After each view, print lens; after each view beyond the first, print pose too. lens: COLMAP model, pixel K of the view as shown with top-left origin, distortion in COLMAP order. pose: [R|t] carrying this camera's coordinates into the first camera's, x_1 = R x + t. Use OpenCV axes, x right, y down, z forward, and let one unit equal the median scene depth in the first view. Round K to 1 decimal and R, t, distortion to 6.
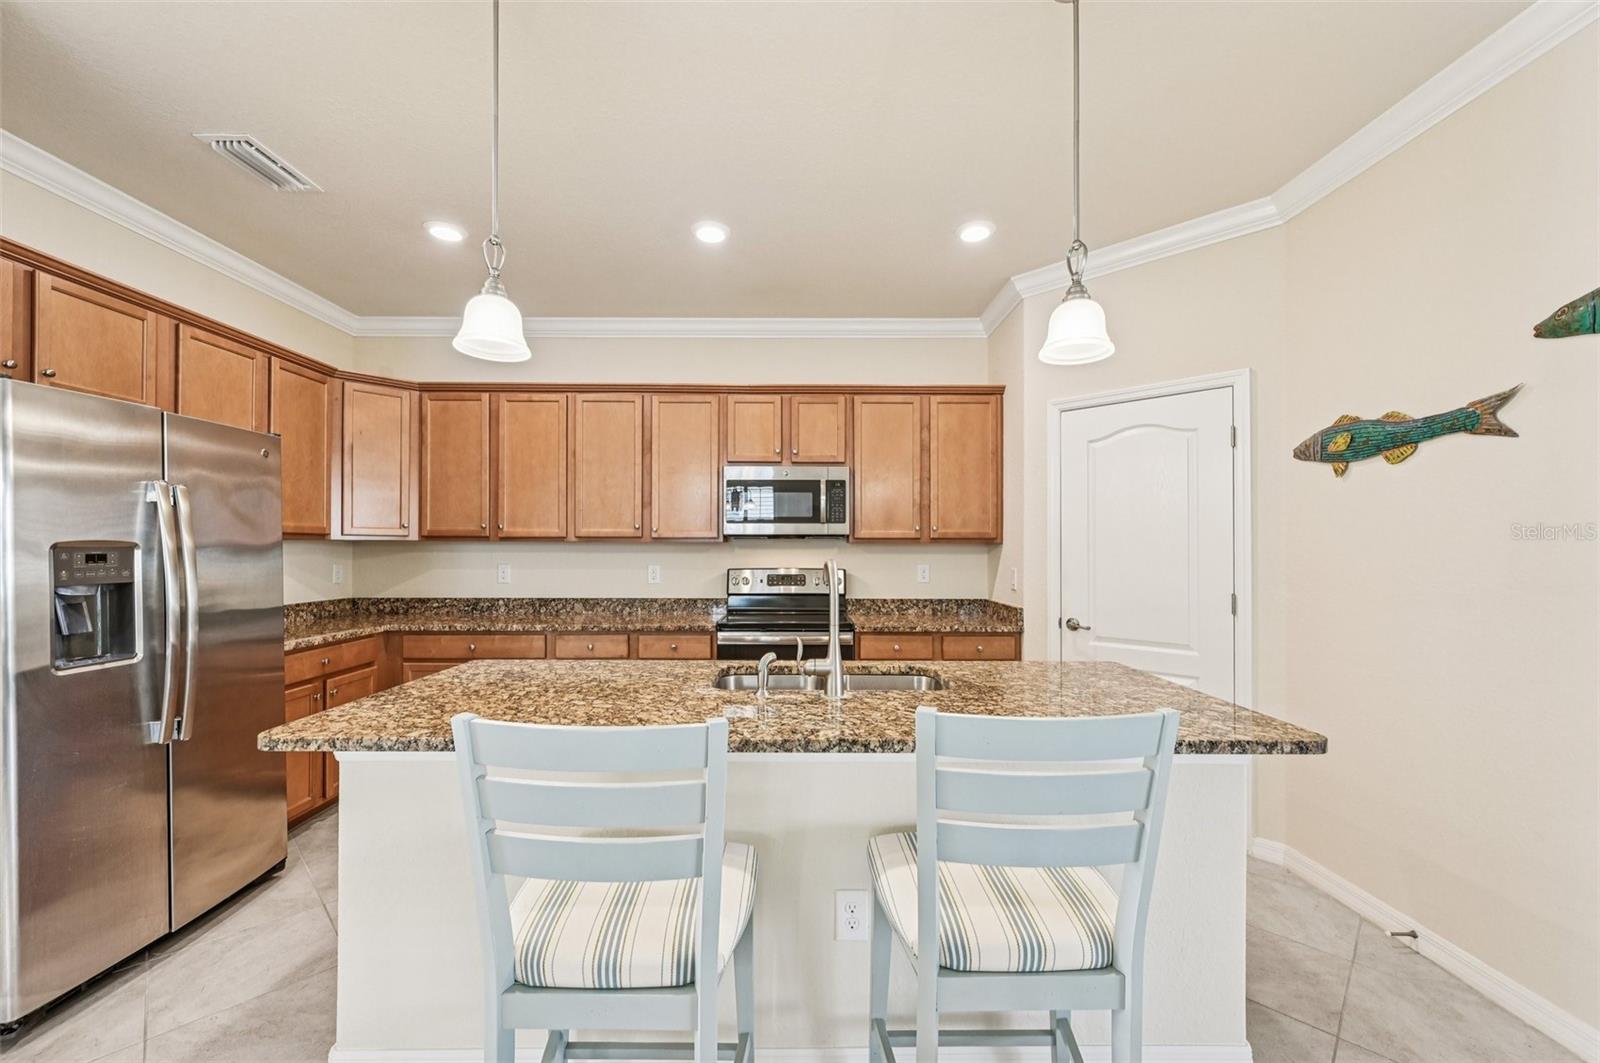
lens RADIAL K [[631.2, 0, 792.6], [0, 631.2, 547.0], [0, 0, 1]] dist [0.000934, 0.000686]
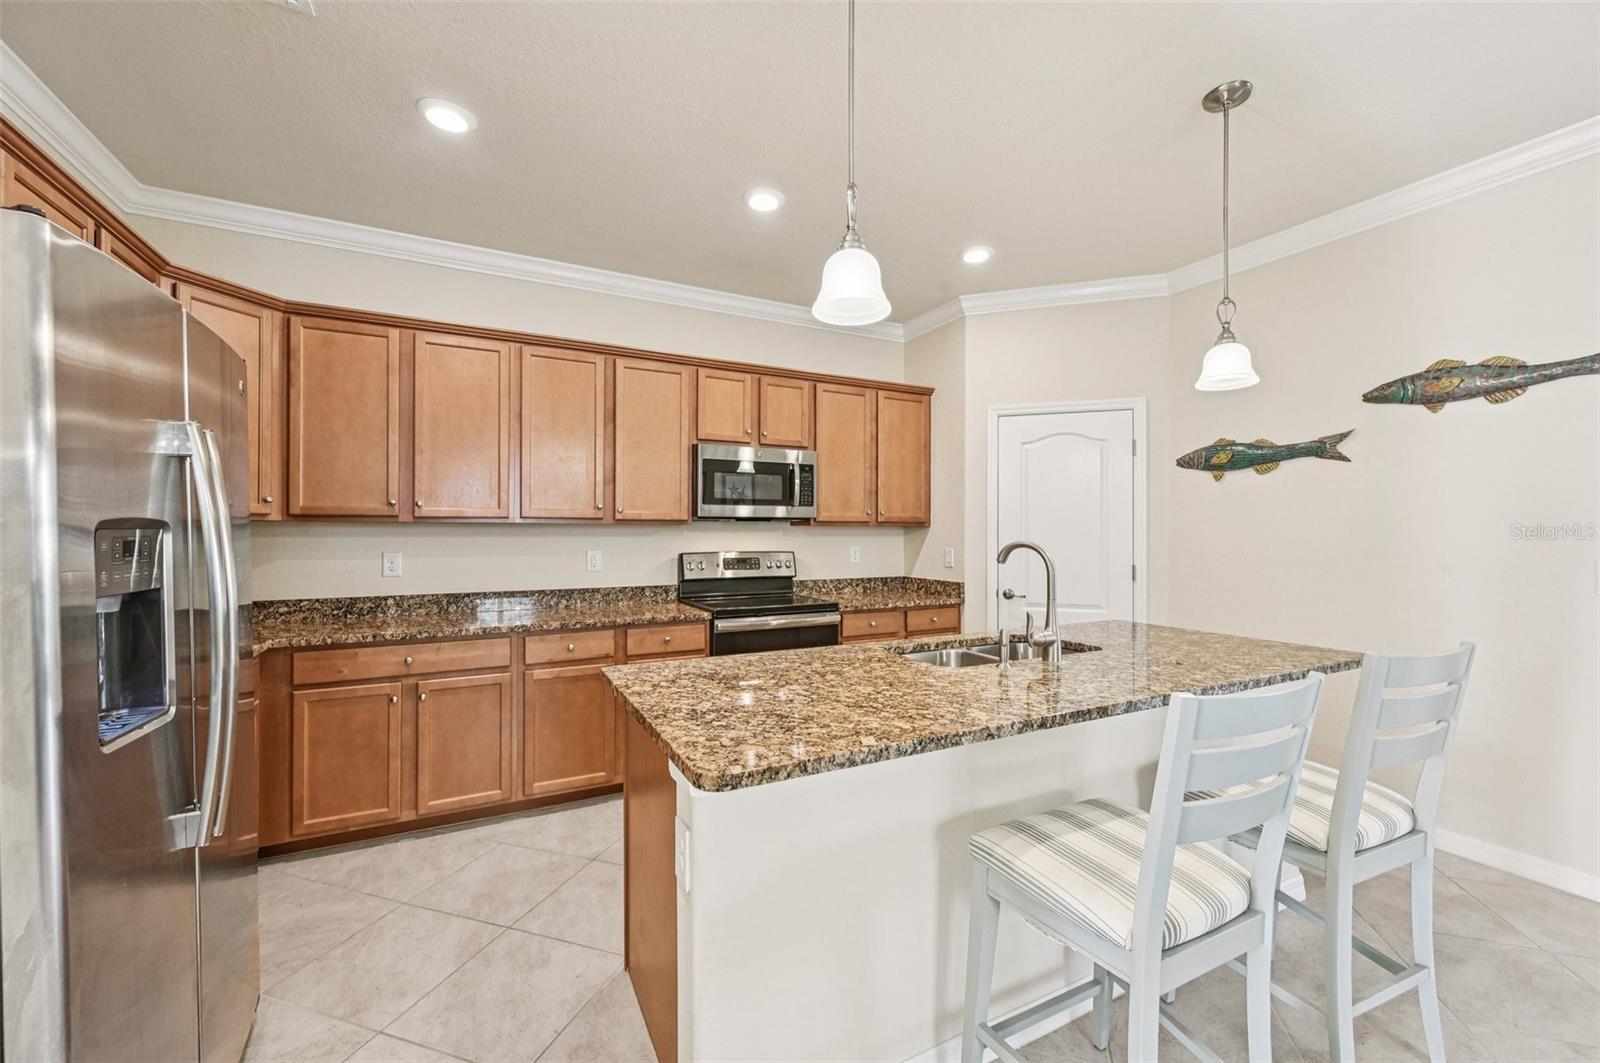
lens RADIAL K [[631.2, 0, 799.1], [0, 631.2, 530.2], [0, 0, 1]] dist [0.000934, 0.000686]
pose [[0.892454, 0.000093, 0.451138, -0.400927], [-0.000519, 1.000000, 0.000821, -0.000311], [-0.451138, -0.000966, 0.892454, 0.095147]]
